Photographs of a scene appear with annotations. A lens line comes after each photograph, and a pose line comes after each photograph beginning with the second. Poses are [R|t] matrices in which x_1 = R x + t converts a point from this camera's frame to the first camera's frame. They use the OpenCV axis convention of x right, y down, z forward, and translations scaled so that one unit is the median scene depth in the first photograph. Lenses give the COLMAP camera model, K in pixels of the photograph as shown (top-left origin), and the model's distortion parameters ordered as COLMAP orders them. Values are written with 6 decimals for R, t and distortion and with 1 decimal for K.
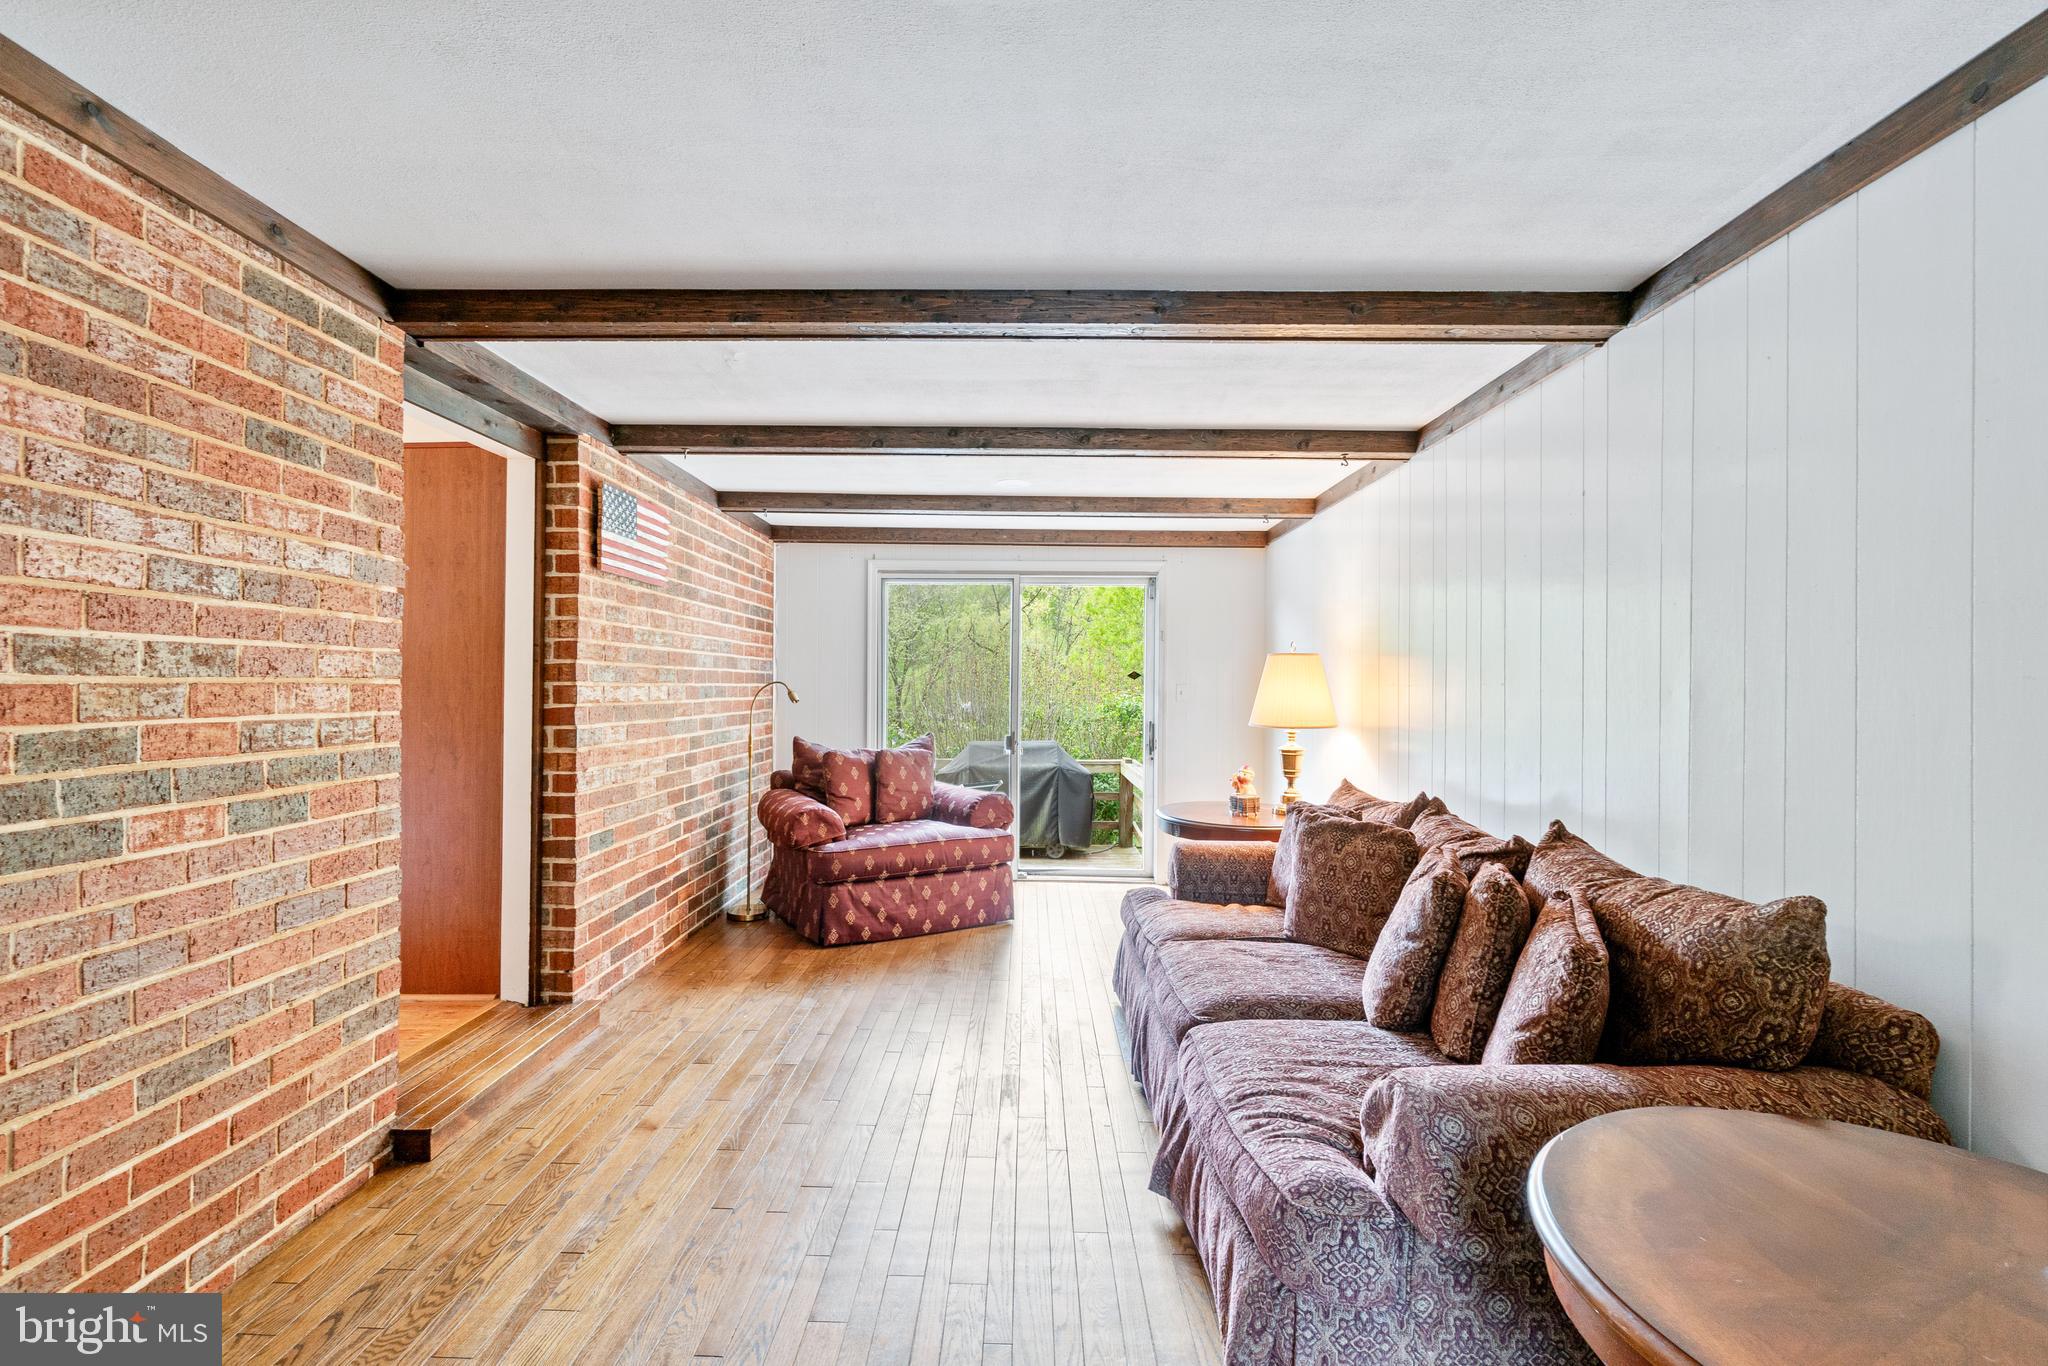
lens RADIAL K [[897.8, 0, 1012.1], [0, 897.8, 691.9], [0, 0, 1]] dist [-0.001004, 0.000108]
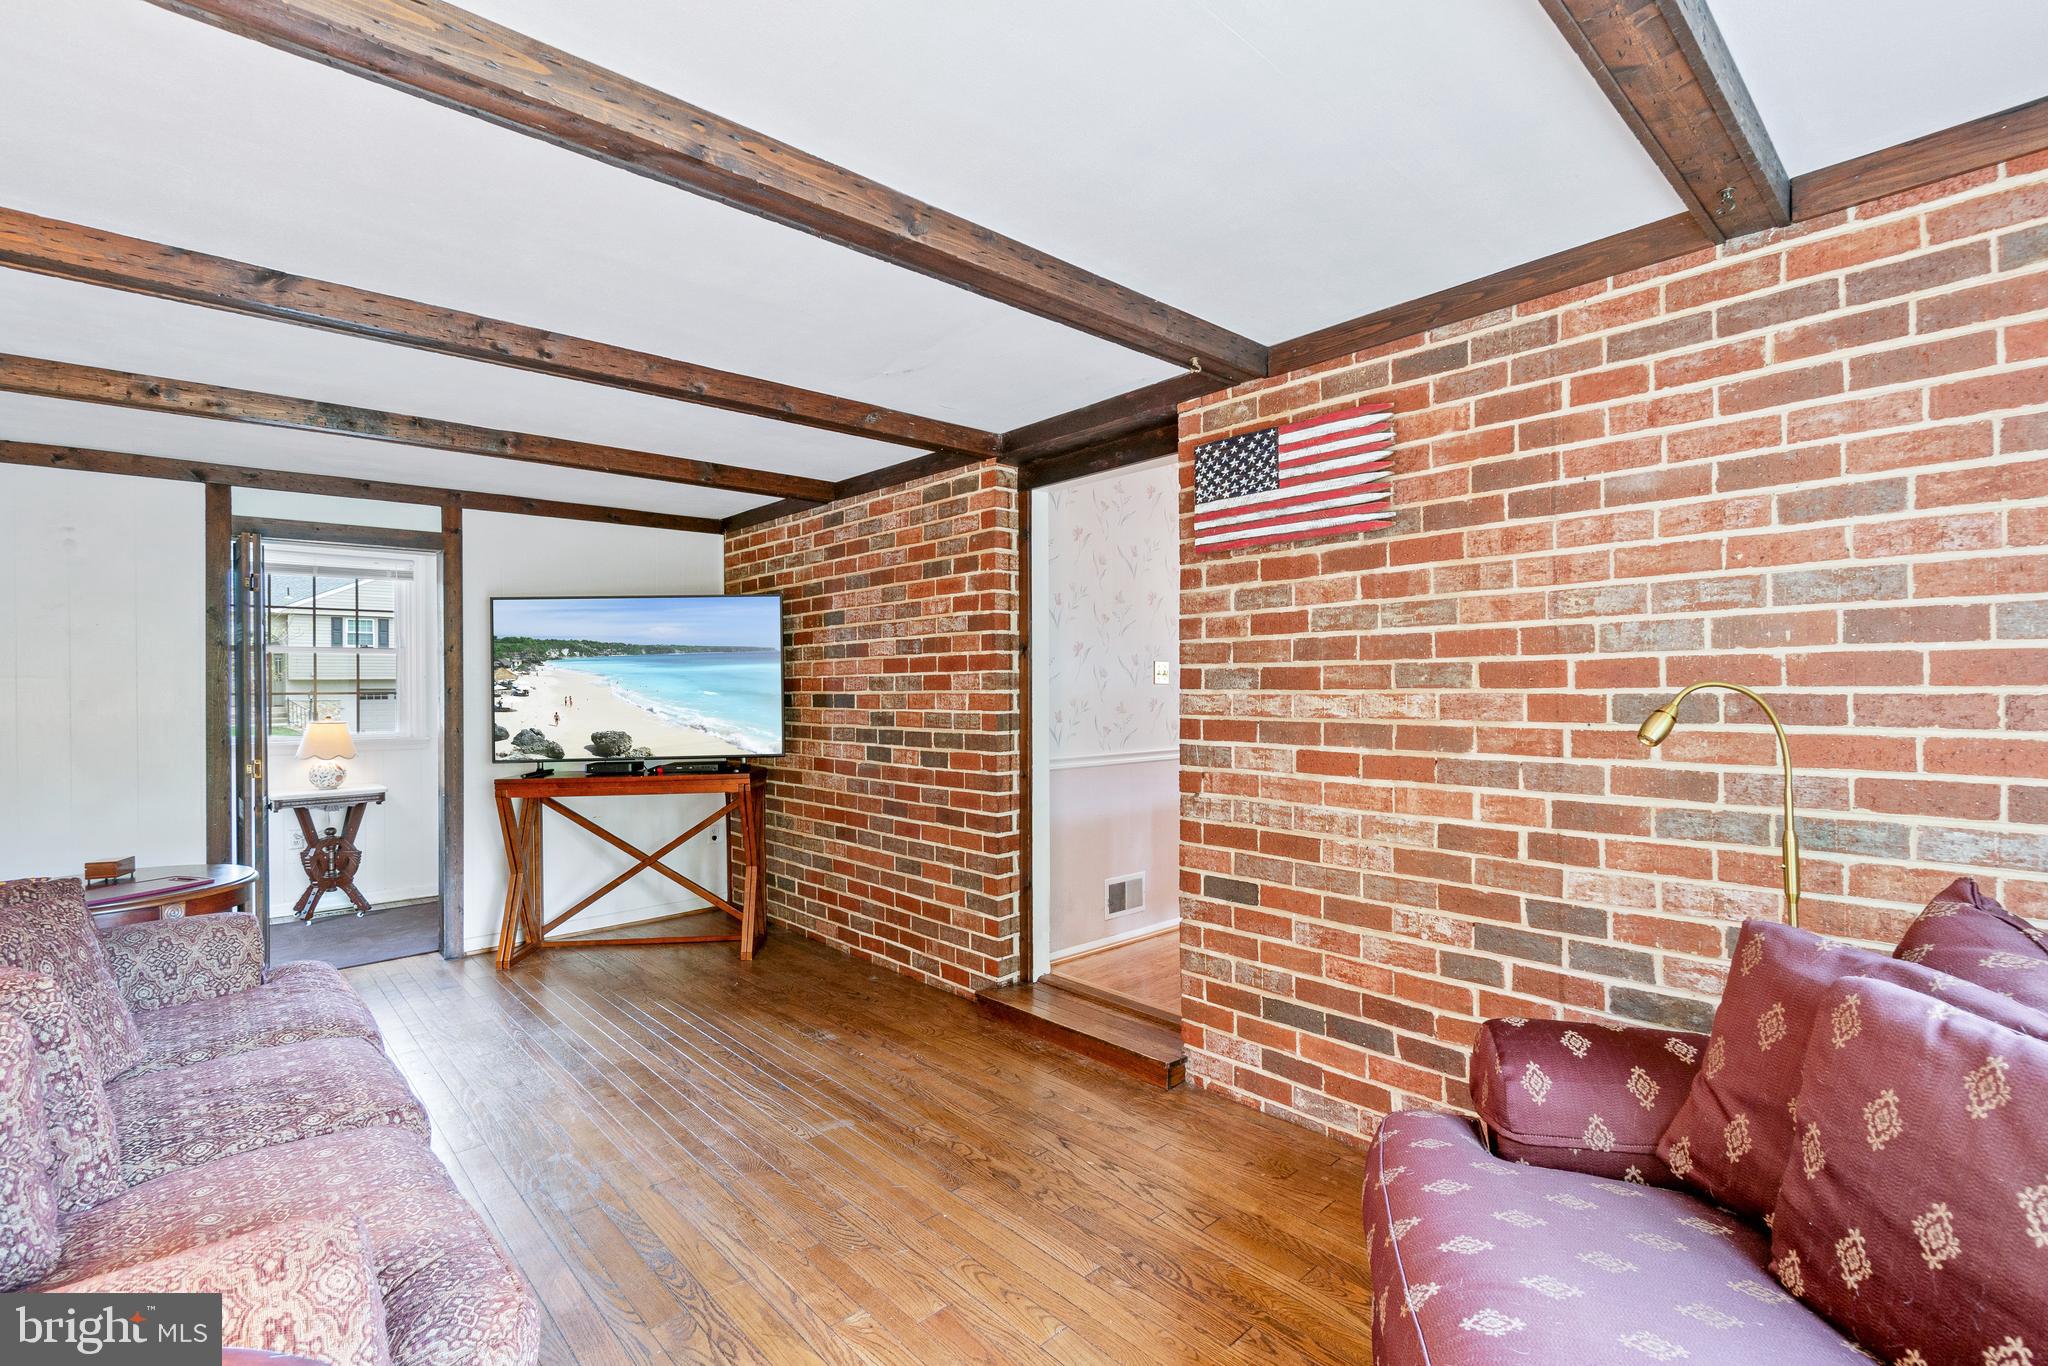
lens RADIAL K [[897.8, 0, 1012.1], [0, 897.8, 691.9], [0, 0, 1]] dist [-0.001004, 0.000108]
pose [[-0.722761, -0.002267, -0.691094, 0.404476], [-0.003798, 0.999993, 0.000691, -0.015289], [0.691088, 0.003124, -0.722764, 2.541494]]
